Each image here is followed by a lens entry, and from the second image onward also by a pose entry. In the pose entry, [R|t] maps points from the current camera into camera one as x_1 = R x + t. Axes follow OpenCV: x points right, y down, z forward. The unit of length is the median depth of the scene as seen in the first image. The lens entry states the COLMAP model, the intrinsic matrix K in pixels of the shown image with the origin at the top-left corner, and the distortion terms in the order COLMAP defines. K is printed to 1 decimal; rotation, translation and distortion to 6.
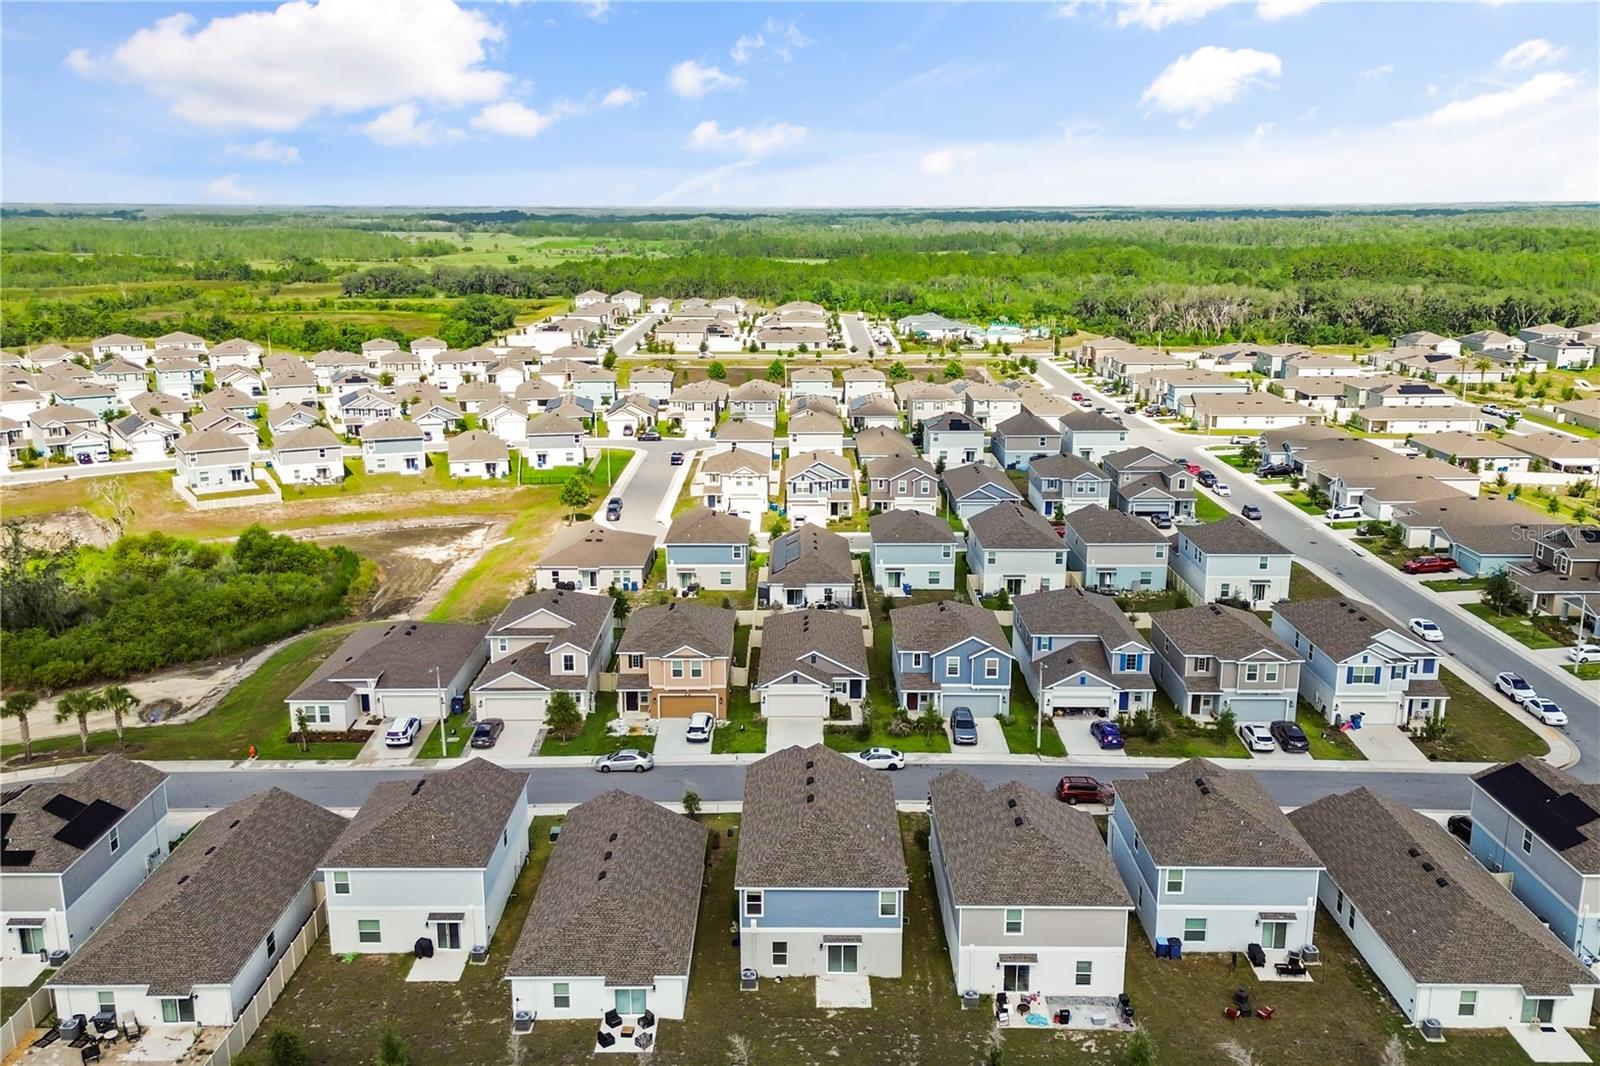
lens RADIAL K [[1352.8, 0, 800.0], [0, 1352.8, 533.0], [0, 0, 1]] dist [0.121629, -0.194952]
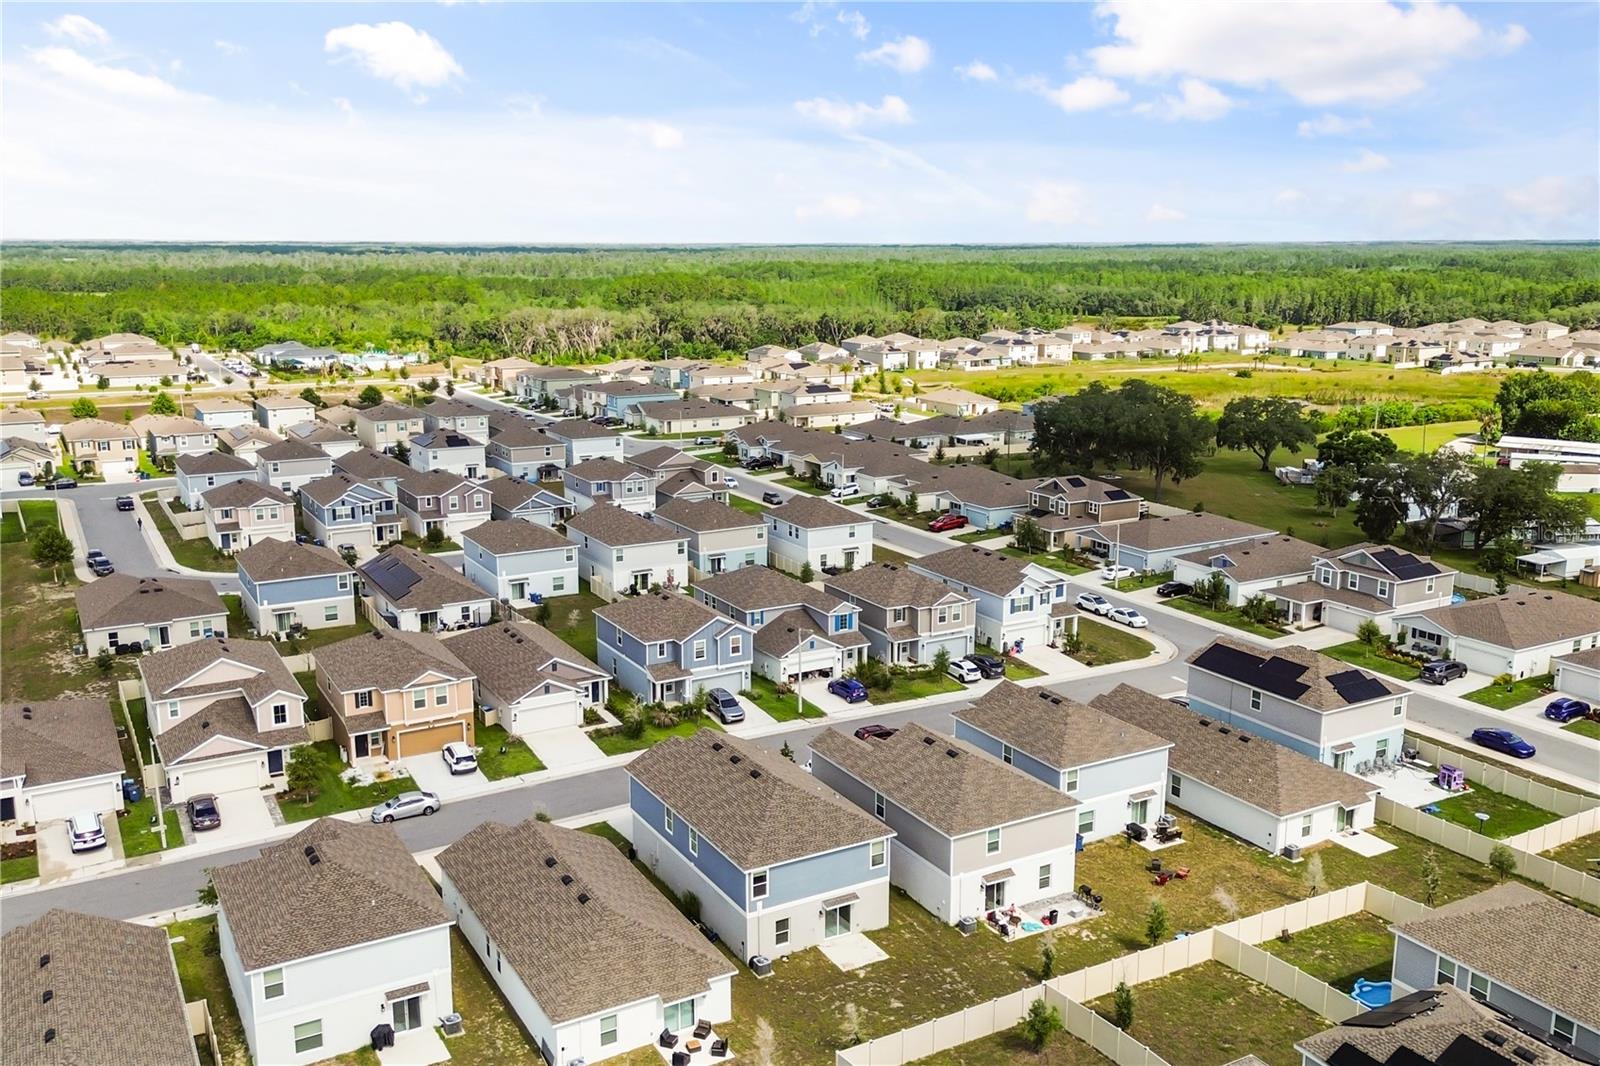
lens RADIAL K [[1352.8, 0, 800.0], [0, 1352.8, 533.0], [0, 0, 1]] dist [0.121629, -0.194952]
pose [[0.868326, -0.103451, 0.485086, -0.292333], [0.115966, 0.993244, 0.004238, 0.017476], [-0.482247, 0.052573, 0.874456, 0.091853]]
